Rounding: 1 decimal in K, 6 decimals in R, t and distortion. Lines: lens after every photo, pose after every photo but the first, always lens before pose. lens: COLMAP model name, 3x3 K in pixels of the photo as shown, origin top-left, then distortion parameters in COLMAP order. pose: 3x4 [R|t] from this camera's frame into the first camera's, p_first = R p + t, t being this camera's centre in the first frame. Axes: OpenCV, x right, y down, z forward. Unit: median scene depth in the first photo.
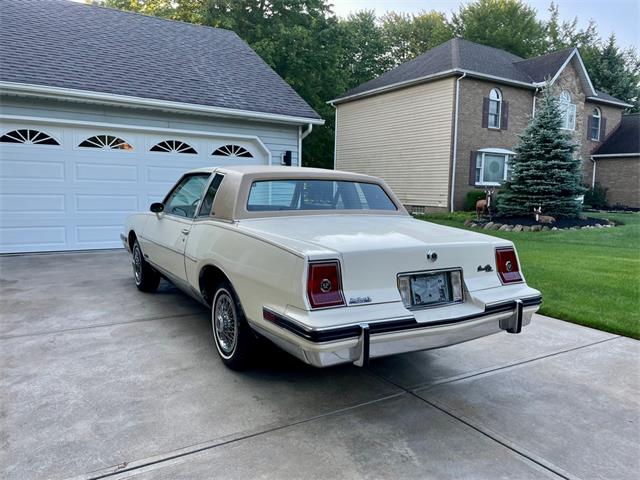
lens RADIAL K [[487.0, 0, 320.6], [0, 487.0, 233.3], [0, 0, 1]] dist [0.088309, -0.122314]
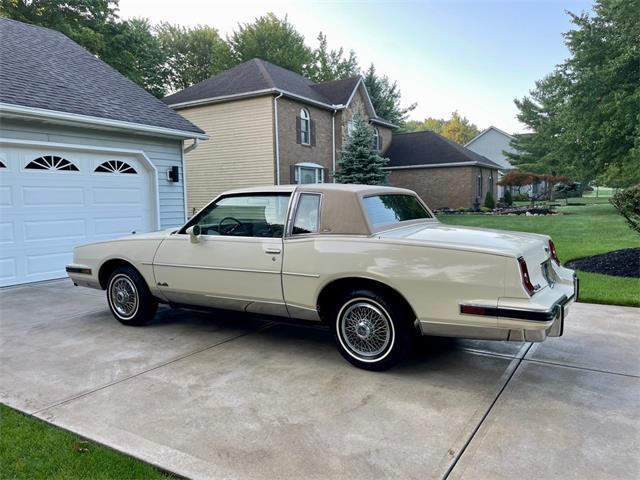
lens RADIAL K [[486.5, 0, 314.8], [0, 486.5, 241.5], [0, 0, 1]] dist [0.093383, -0.136513]
pose [[0.898927, -0.075509, 0.431542, -0.154470], [0.079670, 0.996785, 0.008454, -0.005759], [-0.430793, 0.026781, 0.902053, 0.015097]]
